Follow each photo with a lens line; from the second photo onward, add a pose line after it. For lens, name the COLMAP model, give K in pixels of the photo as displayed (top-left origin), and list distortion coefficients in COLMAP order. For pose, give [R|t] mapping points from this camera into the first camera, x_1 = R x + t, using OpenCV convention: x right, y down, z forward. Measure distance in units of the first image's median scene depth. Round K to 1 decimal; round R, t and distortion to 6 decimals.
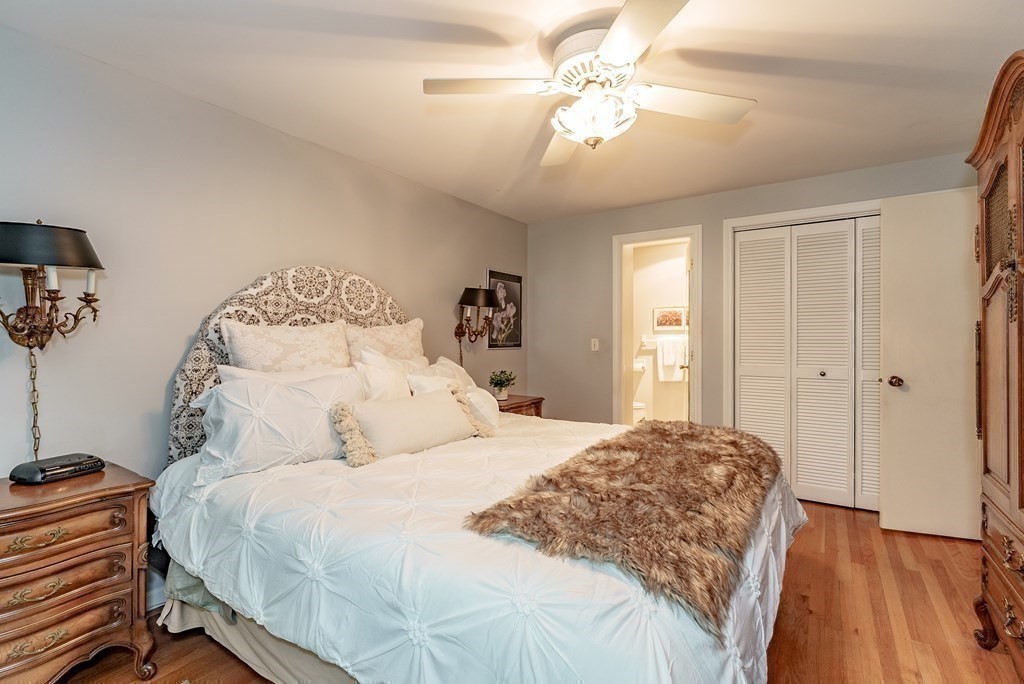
lens RADIAL K [[466.4, 0, 508.7], [0, 466.4, 339.5], [0, 0, 1]] dist [0.000358, 0.000160]
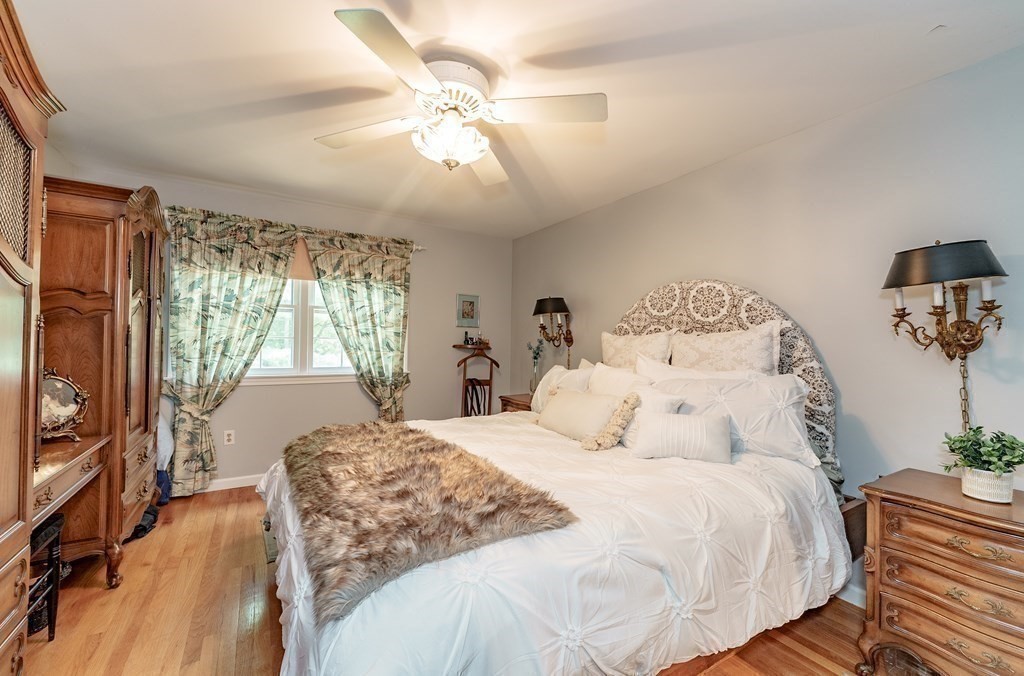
lens RADIAL K [[426.1, 0, 510.1], [0, 426.1, 335.6], [0, 0, 1]] dist [-0.000292, -0.000188]
pose [[-0.422087, -0.018050, -0.906376, 0.652877], [-0.016929, 0.999784, -0.012027, -0.005978], [0.906397, 0.010268, -0.422302, 0.977399]]
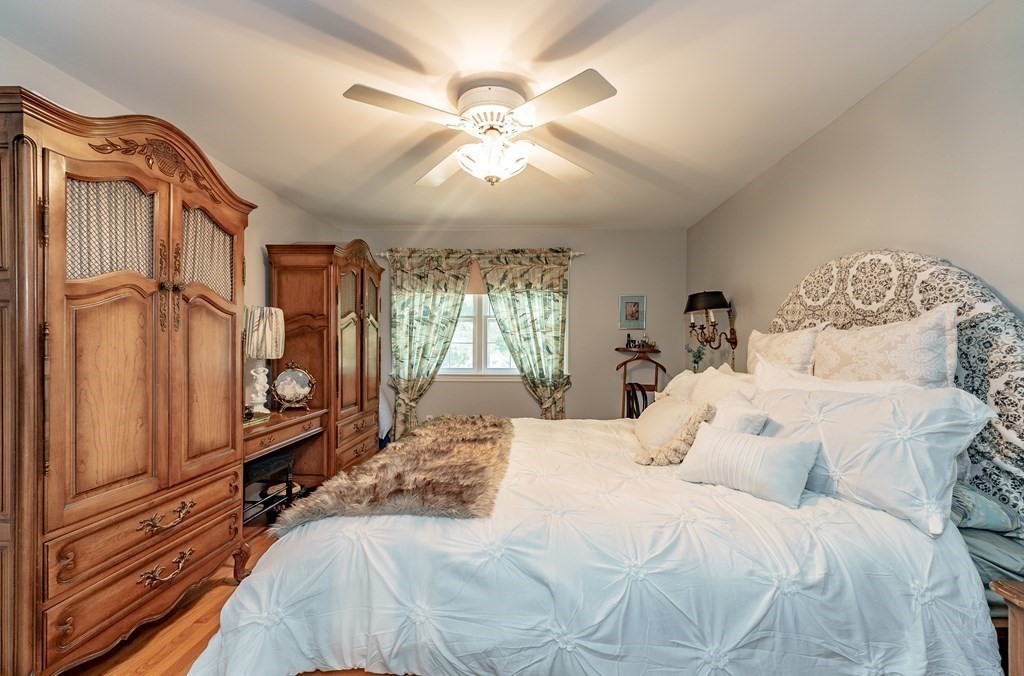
lens RADIAL K [[426.9, 0, 511.9], [0, 426.9, 343.5], [0, 0, 1]] dist [-0.000458, -0.000166]
pose [[-0.857768, -0.000600, -0.514037, 0.444851], [-0.001737, 0.999997, 0.001730, -0.004923], [0.514034, 0.002377, -0.857766, 1.236112]]
